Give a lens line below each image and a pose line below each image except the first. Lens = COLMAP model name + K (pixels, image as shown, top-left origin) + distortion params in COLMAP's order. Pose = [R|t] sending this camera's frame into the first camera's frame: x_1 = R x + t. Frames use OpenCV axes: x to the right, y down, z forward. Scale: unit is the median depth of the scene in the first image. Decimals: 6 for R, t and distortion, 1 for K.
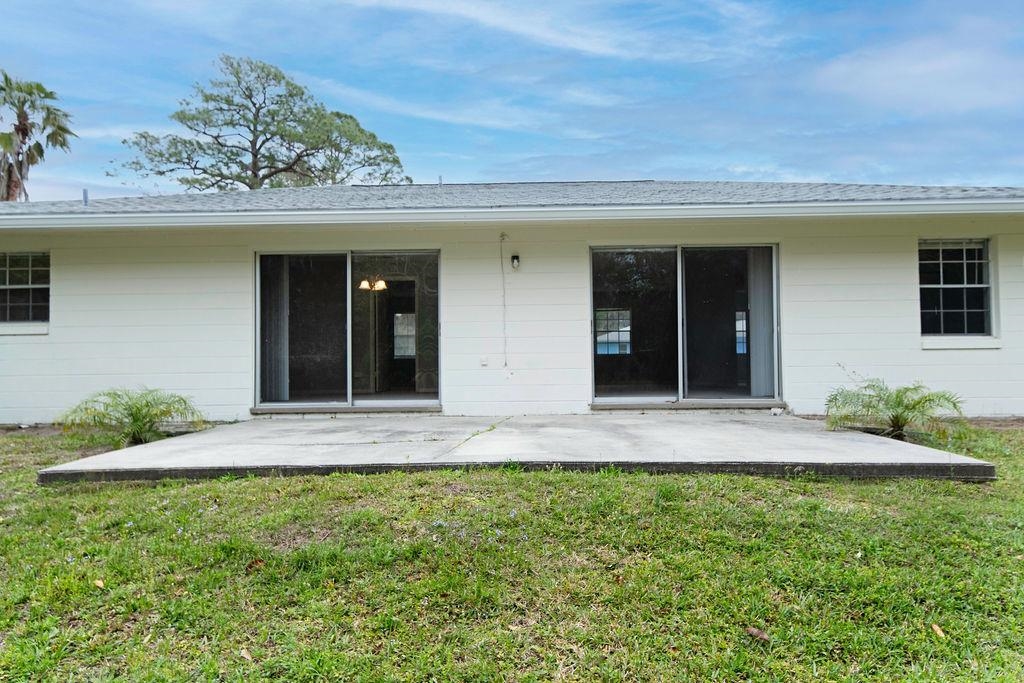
lens RADIAL K [[655.3, 0, 512.0], [0, 655.3, 341.5], [0, 0, 1]] dist [0.025775, 0.000064]
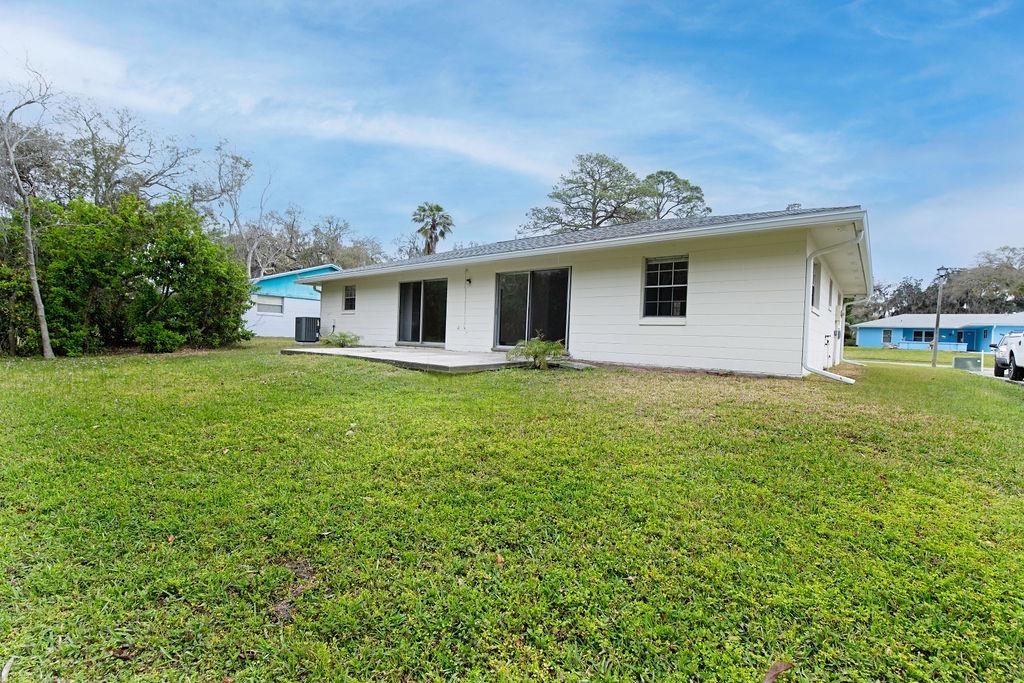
lens RADIAL K [[439.7, 0, 512.0], [0, 439.7, 341.5], [0, 0, 1]] dist [-0.020260, -0.000267]
pose [[0.781028, 0.042668, -0.623037, 1.030081], [-0.017388, 0.998762, 0.046602, 0.006664], [0.624254, -0.025564, 0.780803, -0.058887]]
